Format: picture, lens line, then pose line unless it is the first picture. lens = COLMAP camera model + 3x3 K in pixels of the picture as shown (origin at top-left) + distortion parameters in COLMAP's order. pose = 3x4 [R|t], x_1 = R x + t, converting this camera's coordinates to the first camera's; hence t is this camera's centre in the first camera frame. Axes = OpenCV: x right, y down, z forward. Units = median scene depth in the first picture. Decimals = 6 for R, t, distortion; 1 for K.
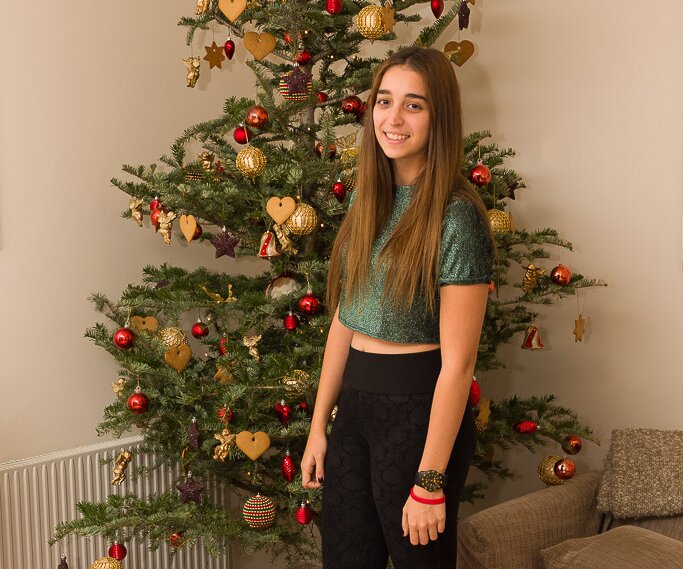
lens RADIAL K [[1286.4, 0, 342.1], [0, 1286.4, 307.0], [0, 0, 1]] dist [0.114987, 0.178818]
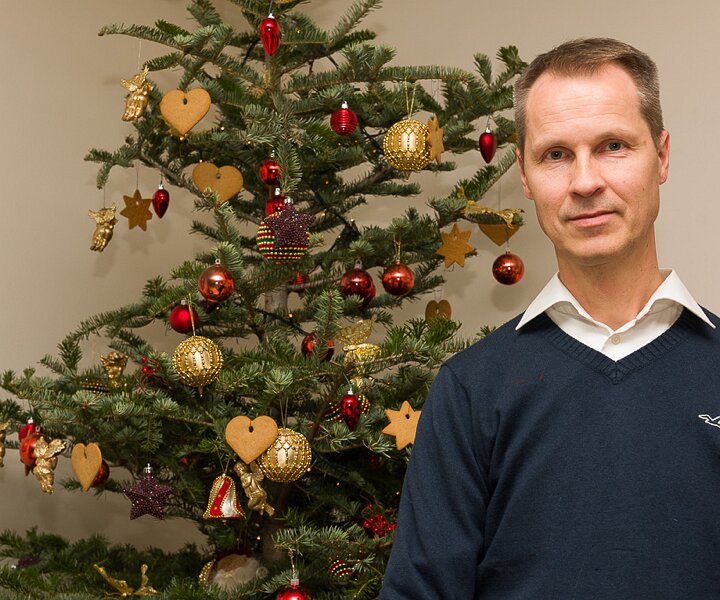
lens RADIAL K [[1356.1, 0, 360.7], [0, 1356.1, 323.8], [0, 0, 1]] dist [0.114987, 0.178818]
pose [[0.993580, 0.045411, 0.103620, -0.059377], [-0.024818, 0.981085, -0.191982, -0.008008], [-0.110378, 0.188178, 0.975913, 0.348785]]
